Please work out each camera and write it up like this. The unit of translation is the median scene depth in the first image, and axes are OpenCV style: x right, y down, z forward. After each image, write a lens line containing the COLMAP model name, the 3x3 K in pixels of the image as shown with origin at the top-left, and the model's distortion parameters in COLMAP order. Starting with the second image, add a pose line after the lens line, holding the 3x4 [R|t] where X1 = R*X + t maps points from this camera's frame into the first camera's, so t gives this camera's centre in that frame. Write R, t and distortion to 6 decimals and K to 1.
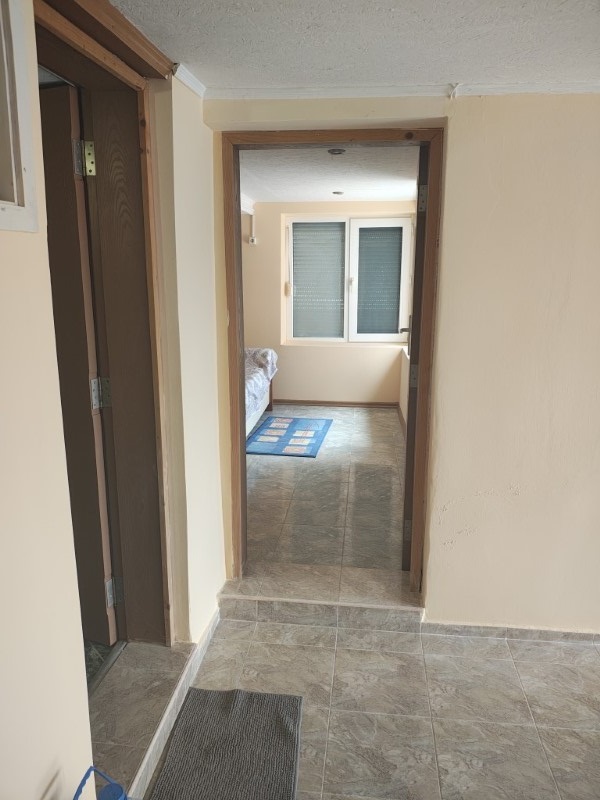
lens RADIAL K [[593.7, 0, 294.0], [0, 593.7, 403.1], [0, 0, 1]] dist [0.038265, -0.088621]
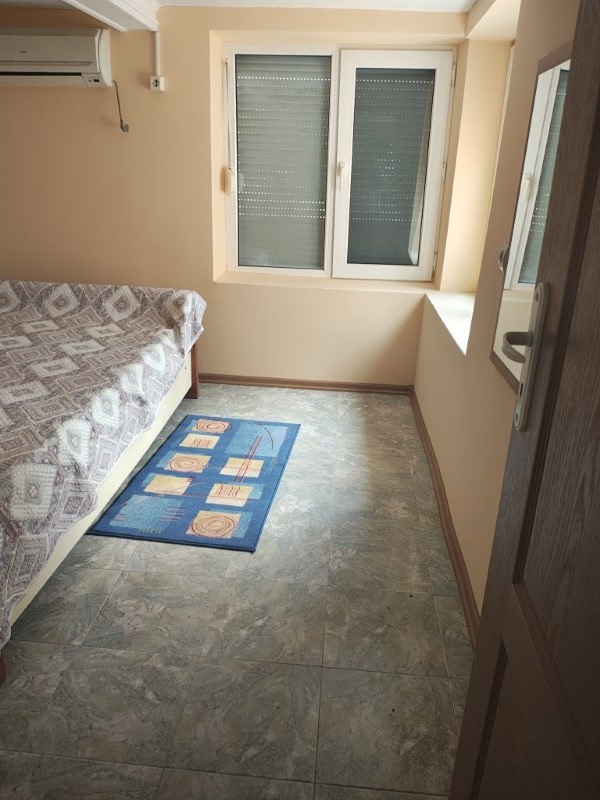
lens RADIAL K [[608.4, 0, 300.0], [0, 608.4, 400.0], [0, 0, 1]] dist [0.049783, -0.112123]
pose [[0.998902, 0.012398, 0.045186, 0.037870], [-0.018948, 0.988872, 0.147556, -0.077125], [-0.042854, -0.148250, 0.988021, 0.421774]]
